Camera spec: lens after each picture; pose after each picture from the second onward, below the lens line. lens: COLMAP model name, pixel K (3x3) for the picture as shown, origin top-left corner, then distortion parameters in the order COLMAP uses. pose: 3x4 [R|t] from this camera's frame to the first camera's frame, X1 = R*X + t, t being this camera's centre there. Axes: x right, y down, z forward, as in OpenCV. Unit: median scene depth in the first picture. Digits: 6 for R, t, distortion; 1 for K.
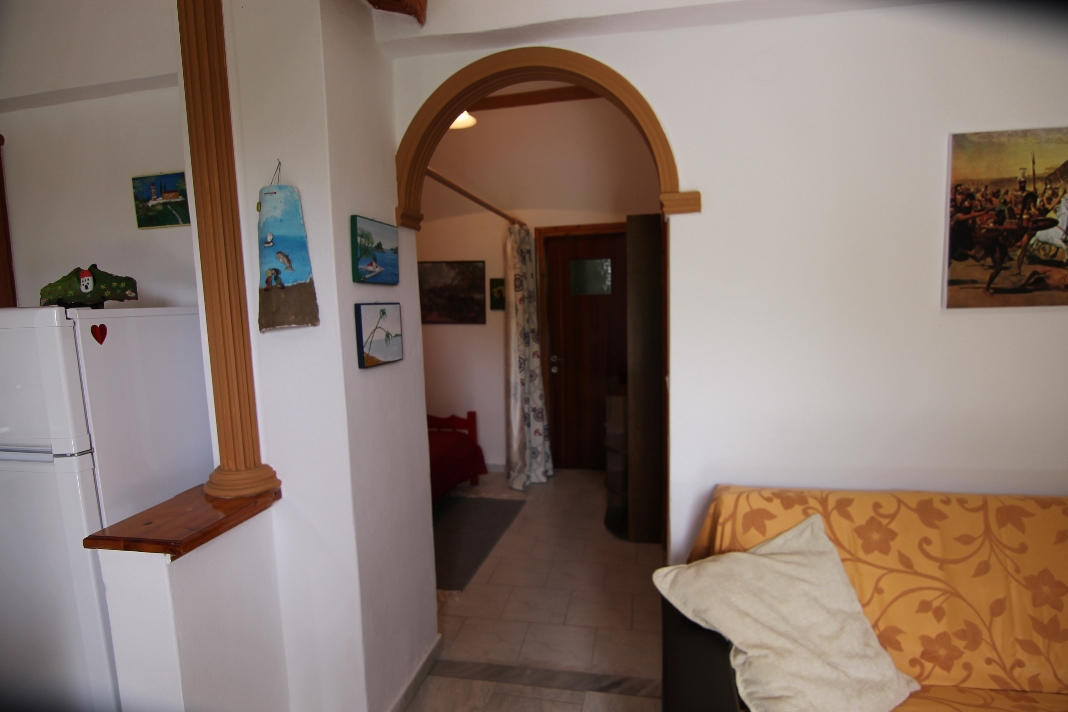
lens RADIAL K [[547.8, 0, 547.7], [0, 547.8, 362.8], [0, 0, 1]] dist [-0.004445, -0.013534]
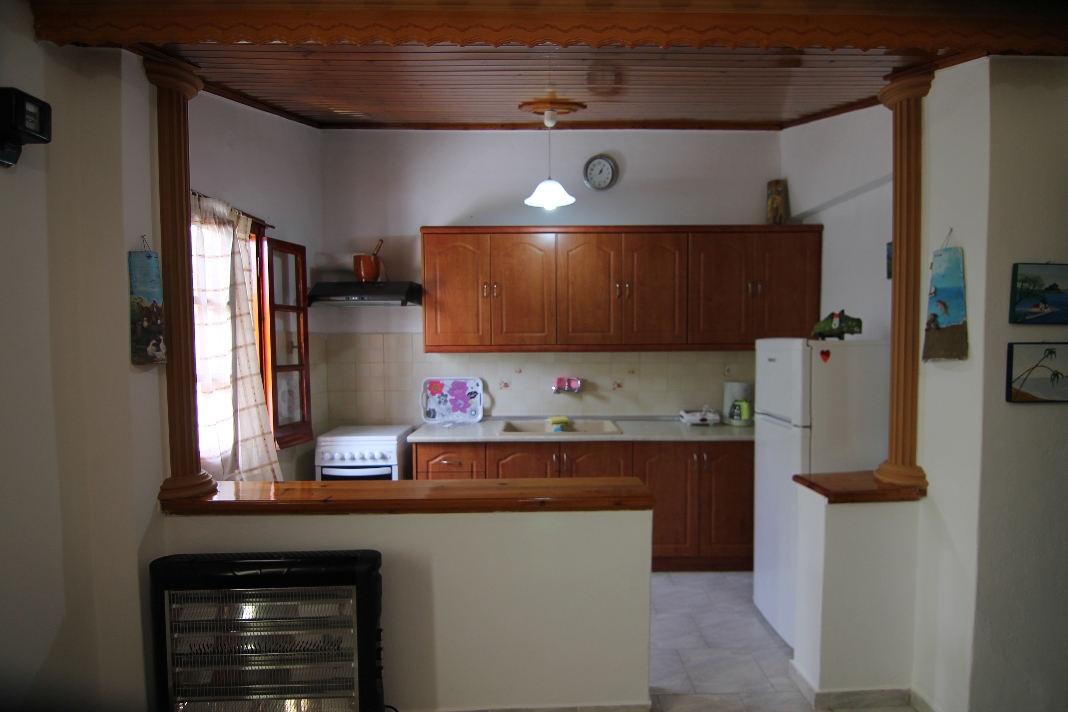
lens RADIAL K [[547.8, 0, 547.7], [0, 547.8, 362.8], [0, 0, 1]] dist [-0.004445, -0.013534]
pose [[0.230676, 0.071790, -0.970379, 0.501815], [-0.108439, 0.992959, 0.047683, -0.019493], [0.966969, 0.094228, 0.236836, -0.155385]]
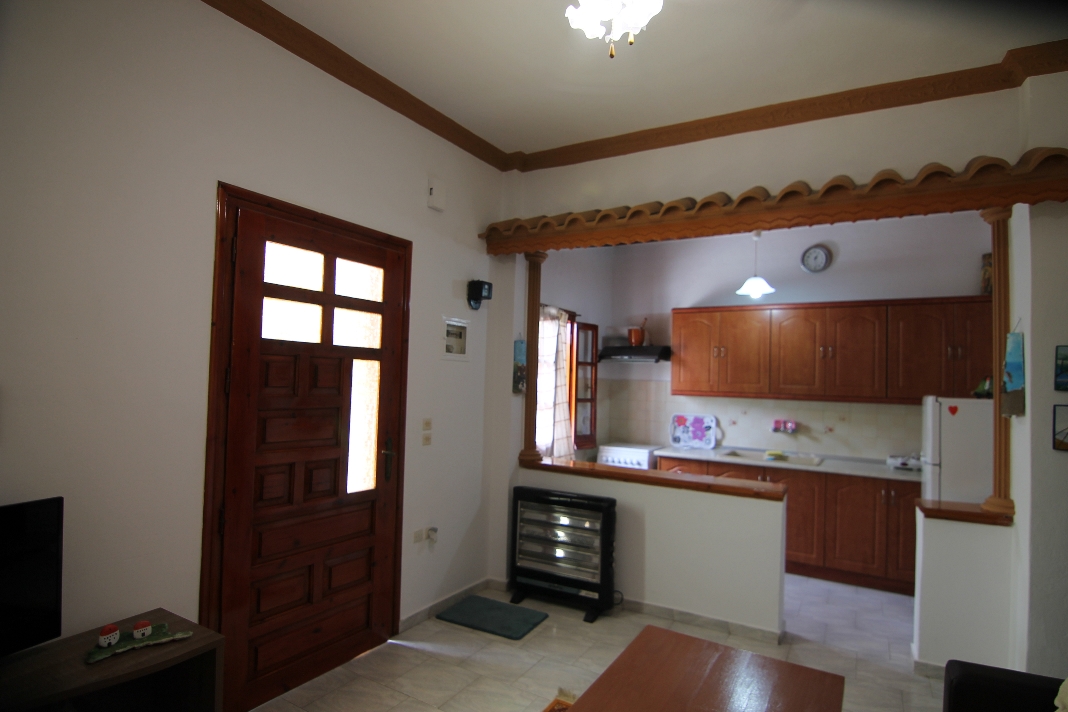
lens RADIAL K [[547.8, 0, 547.7], [0, 547.8, 362.8], [0, 0, 1]] dist [-0.004445, -0.013534]
pose [[-0.305597, -0.007497, -0.952131, 1.460807], [-0.124972, 0.991634, 0.032303, -0.097653], [0.943924, 0.128861, -0.303978, 0.142473]]
